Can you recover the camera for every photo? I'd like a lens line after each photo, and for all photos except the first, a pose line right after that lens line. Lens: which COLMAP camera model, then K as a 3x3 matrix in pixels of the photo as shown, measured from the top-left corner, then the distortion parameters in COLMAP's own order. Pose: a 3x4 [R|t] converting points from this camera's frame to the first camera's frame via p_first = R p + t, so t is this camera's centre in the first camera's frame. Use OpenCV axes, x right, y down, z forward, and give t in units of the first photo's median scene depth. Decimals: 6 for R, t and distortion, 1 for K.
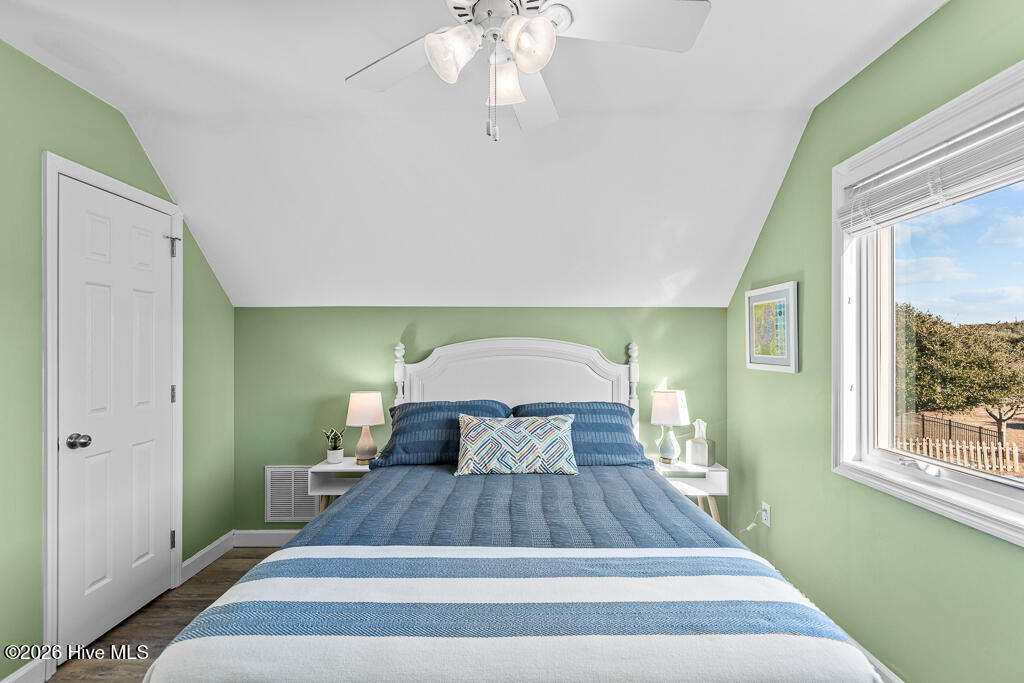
lens RADIAL K [[453.7, 0, 502.5], [0, 453.7, 341.4], [0, 0, 1]] dist [0.001857, 0.001667]
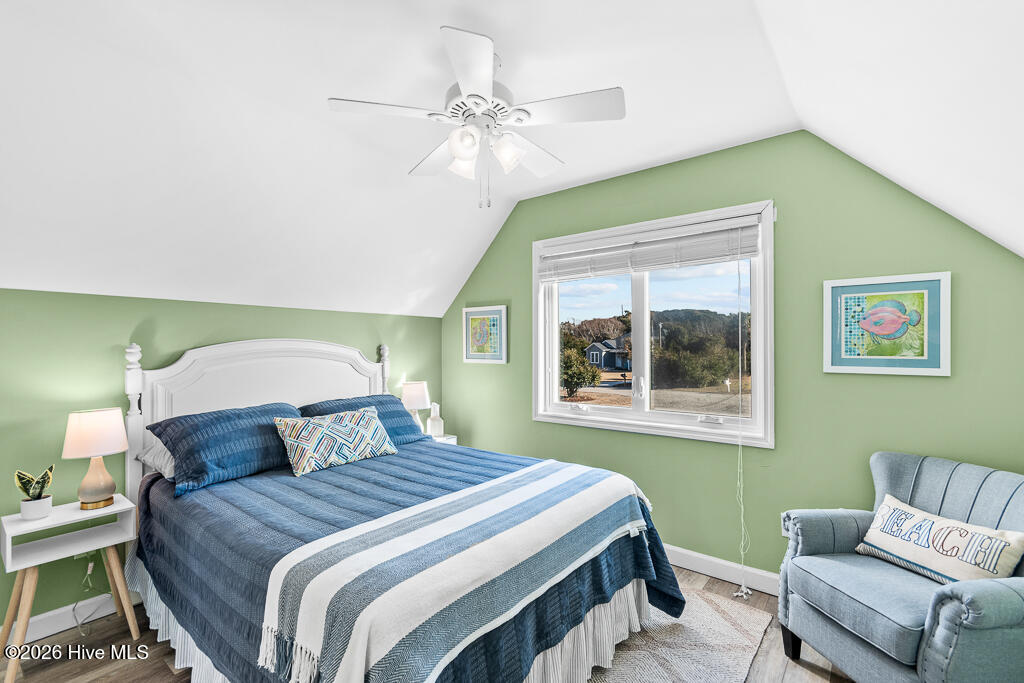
lens RADIAL K [[453.7, 0, 516.1], [0, 453.7, 339.3], [0, 0, 1]] dist [0.001857, 0.001667]
pose [[0.617473, 0.009238, 0.786538, -0.562669], [-0.004399, 0.999956, -0.008291, -0.001802], [-0.786580, 0.001660, 0.617486, -0.001911]]
